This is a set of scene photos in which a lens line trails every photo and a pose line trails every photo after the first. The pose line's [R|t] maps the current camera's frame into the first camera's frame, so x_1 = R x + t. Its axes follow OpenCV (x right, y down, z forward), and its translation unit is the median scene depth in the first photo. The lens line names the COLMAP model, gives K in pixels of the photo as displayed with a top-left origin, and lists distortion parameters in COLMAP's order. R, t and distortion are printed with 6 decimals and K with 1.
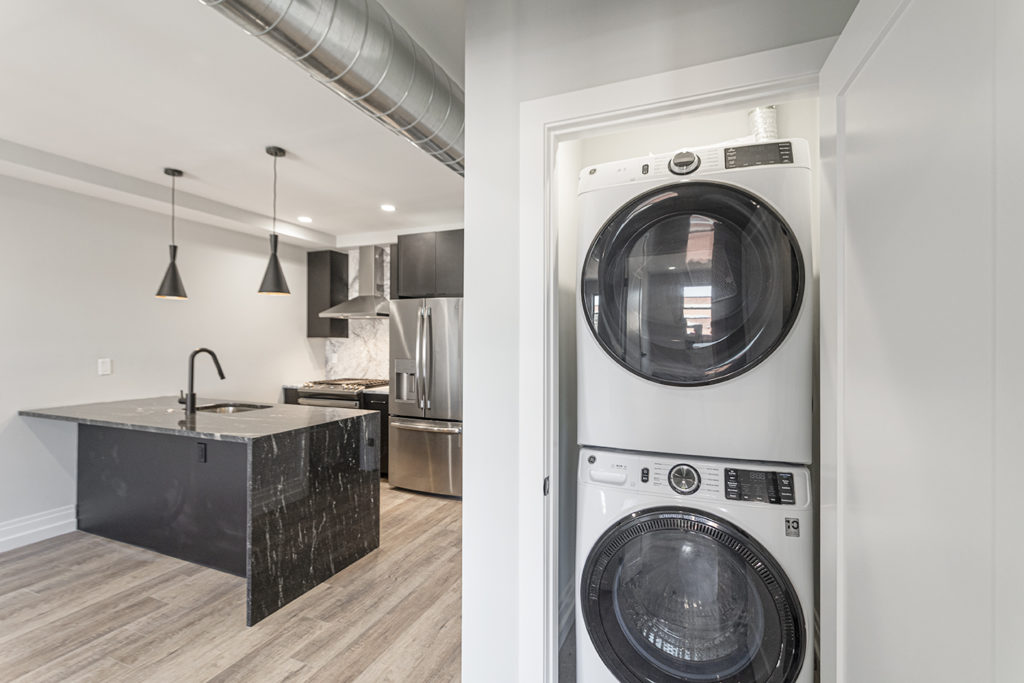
lens RADIAL K [[457.0, 0, 524.4], [0, 457.0, 339.0], [0, 0, 1]] dist [-0.001964, -0.000826]
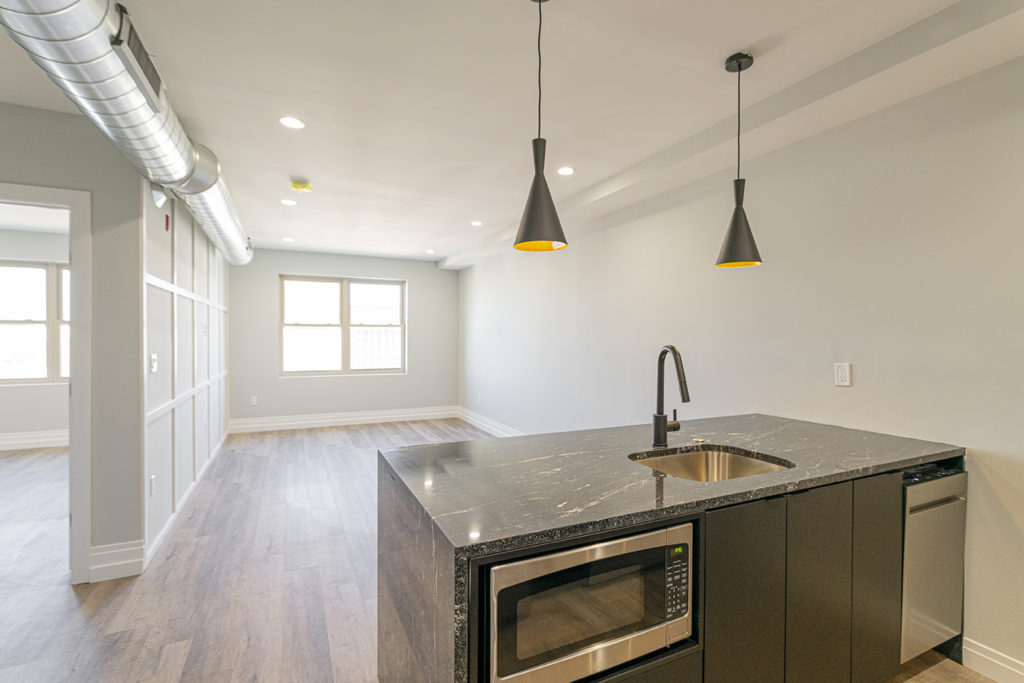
lens RADIAL K [[461.6, 0, 514.8], [0, 461.6, 310.3], [0, 0, 1]] dist [0.000015, 0.000053]
pose [[-0.674537, -0.051875, -0.736416, -0.080698], [-0.004267, 0.997785, -0.066378, 0.011810], [0.738228, -0.041633, -0.673265, 0.912690]]
